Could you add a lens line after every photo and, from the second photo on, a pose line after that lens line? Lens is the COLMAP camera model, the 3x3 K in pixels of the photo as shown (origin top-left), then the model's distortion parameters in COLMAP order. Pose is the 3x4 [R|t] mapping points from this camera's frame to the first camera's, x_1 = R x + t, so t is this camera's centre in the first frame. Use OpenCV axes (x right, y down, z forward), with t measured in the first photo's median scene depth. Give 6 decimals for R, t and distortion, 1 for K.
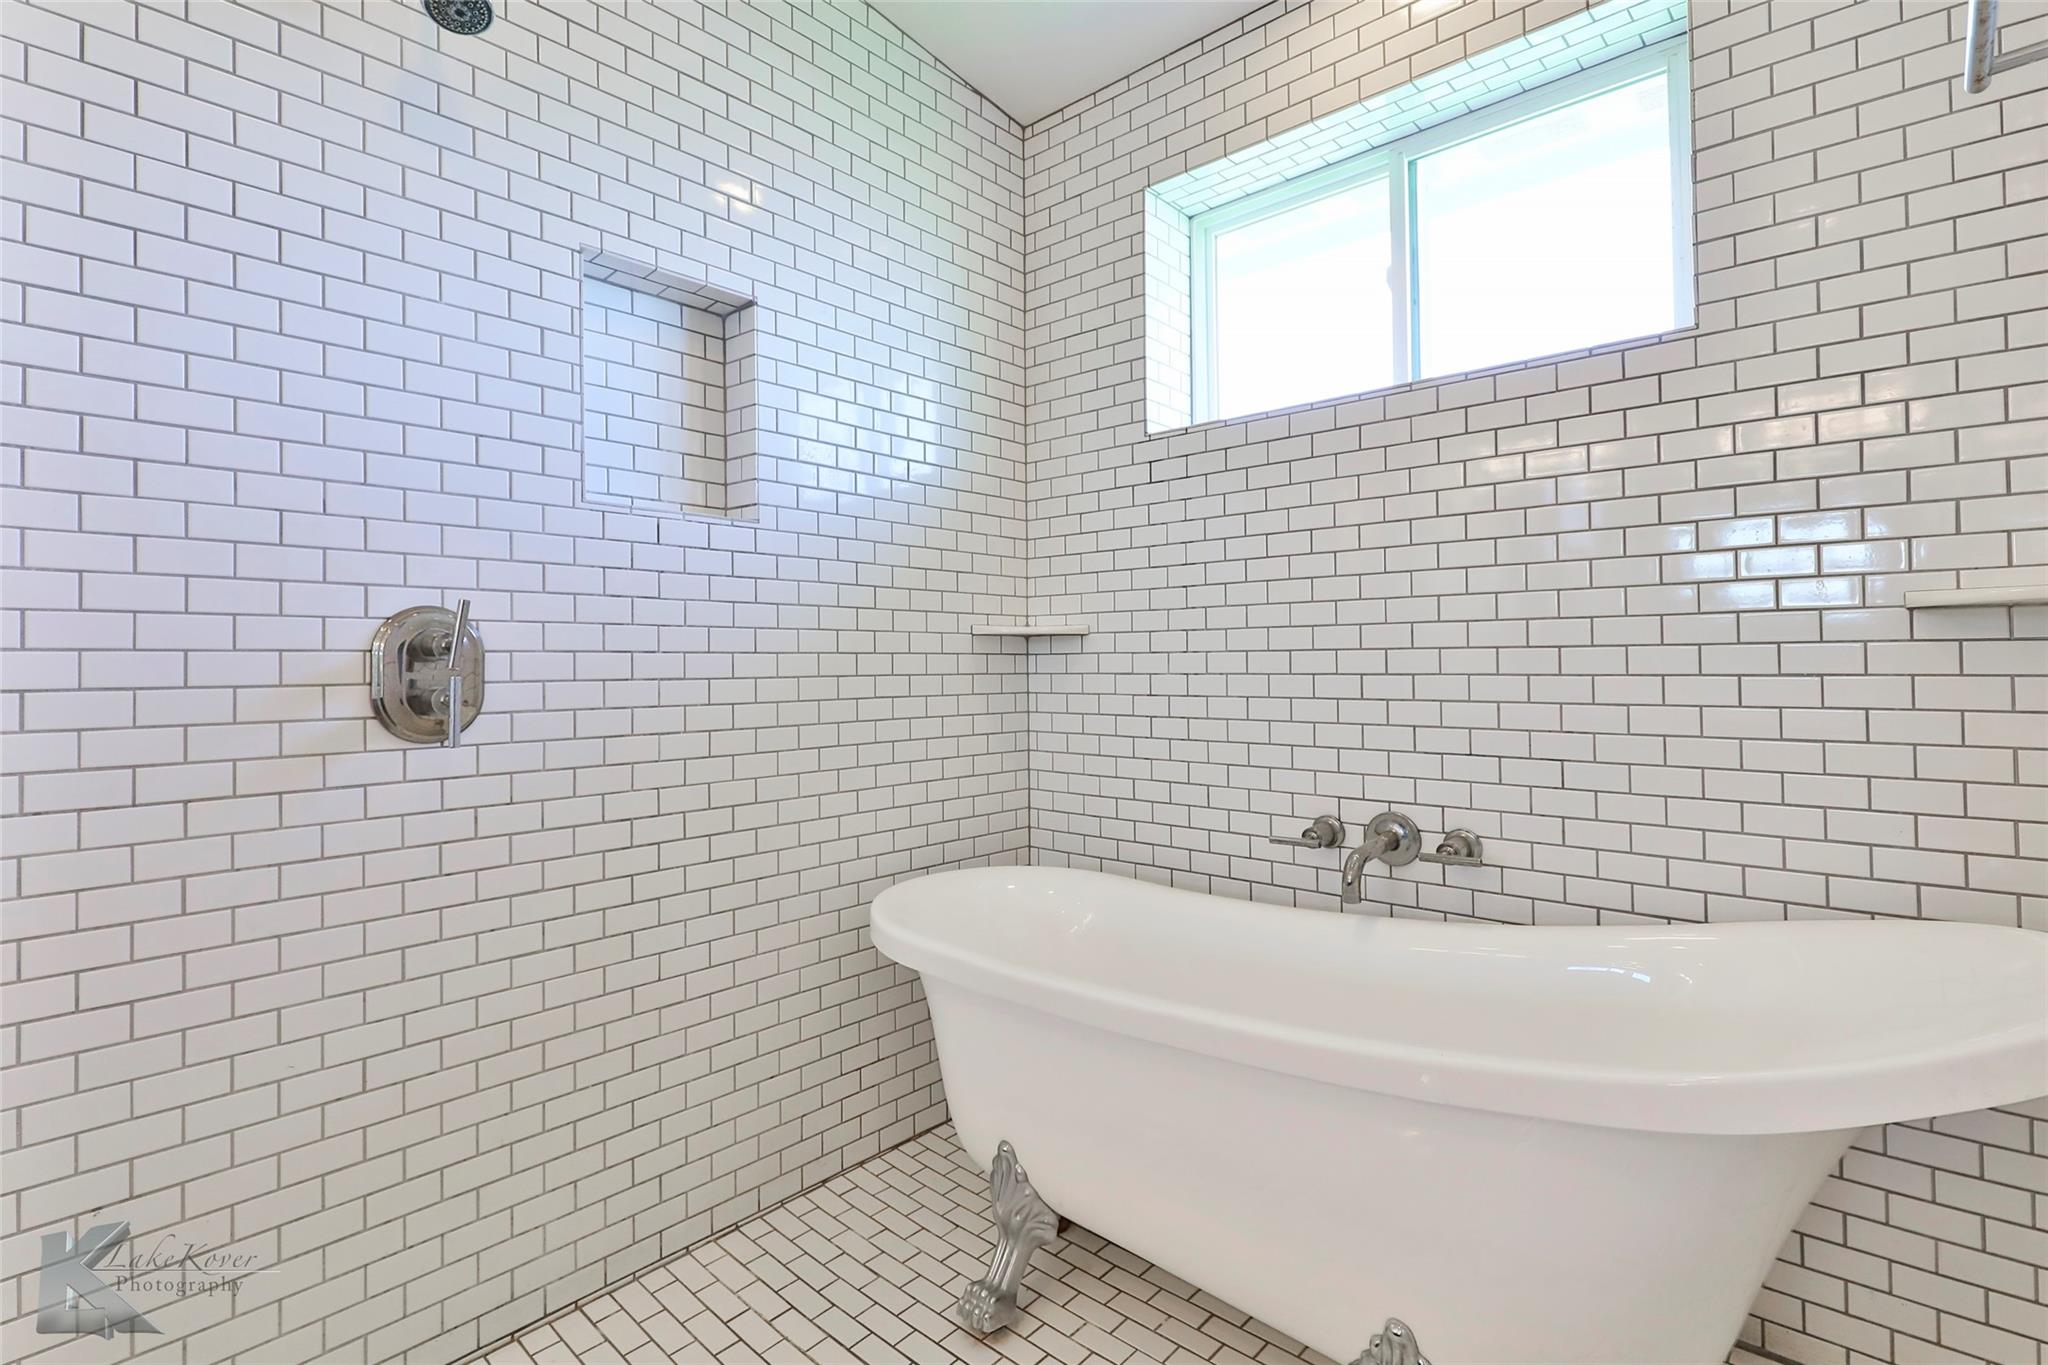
lens RADIAL K [[985.4, 0, 1016.9], [0, 985.4, 627.6], [0, 0, 1]] dist [0.020981, -0.006711]
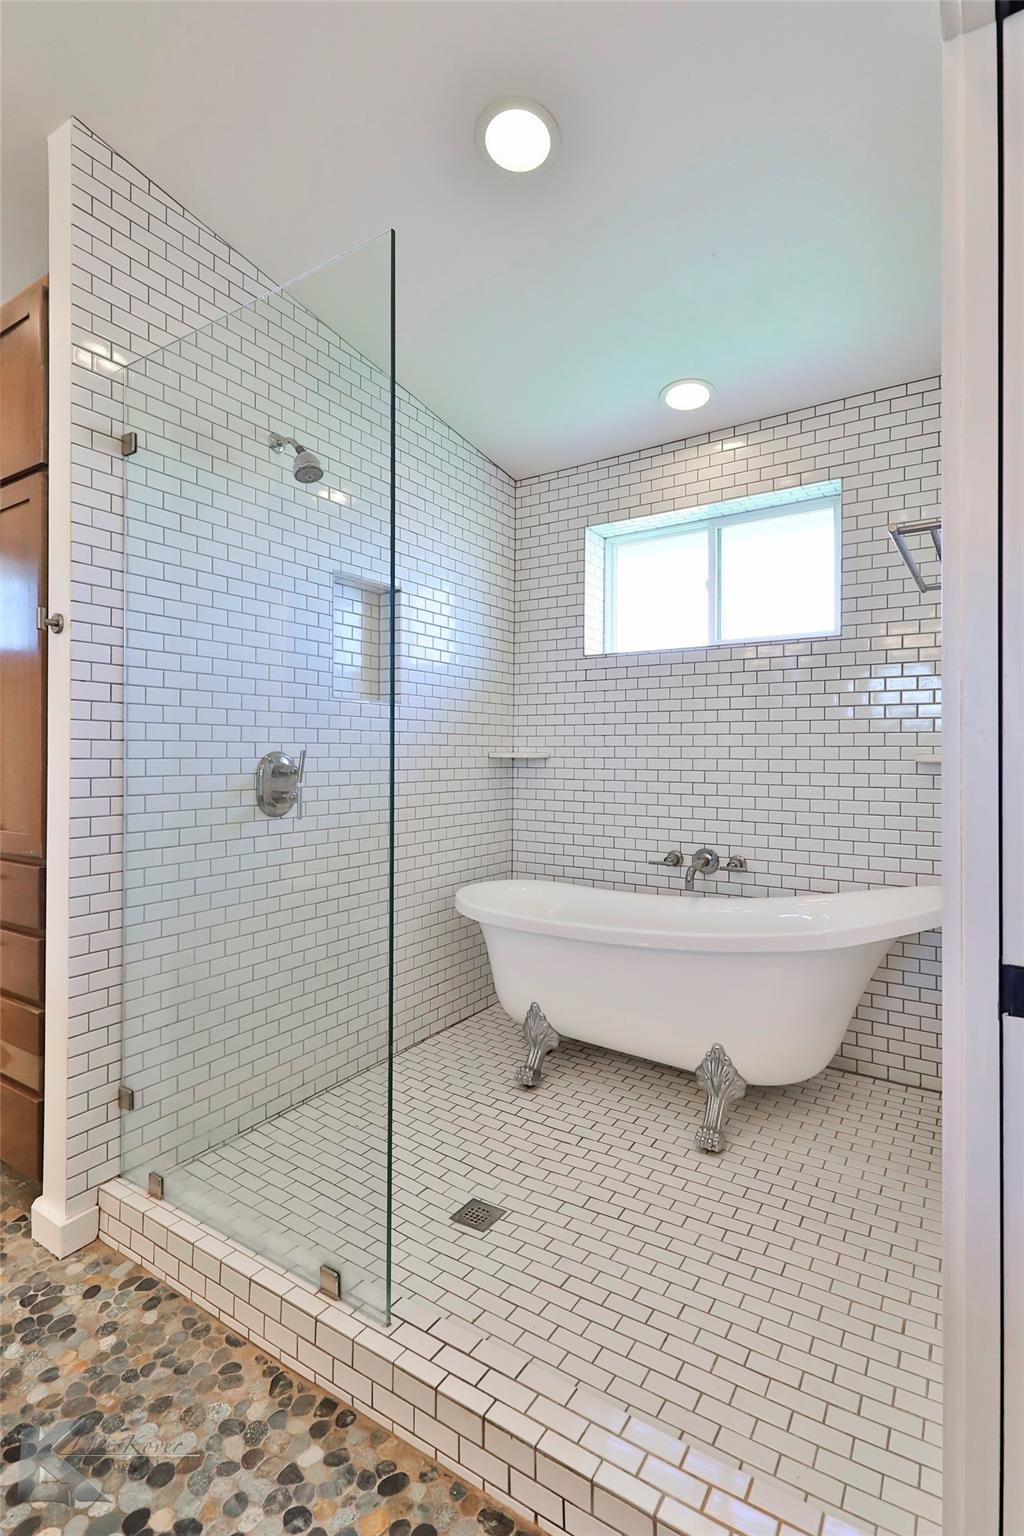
lens RADIAL K [[739.1, 0, 504.8], [0, 739.1, 739.8], [0, 0, 1]] dist [0.020981, -0.006711]
pose [[0.989014, 0.013882, 0.147172, -0.264229], [-0.016849, 0.999679, 0.018935, -0.063765], [-0.146862, -0.021207, 0.988930, -0.464544]]
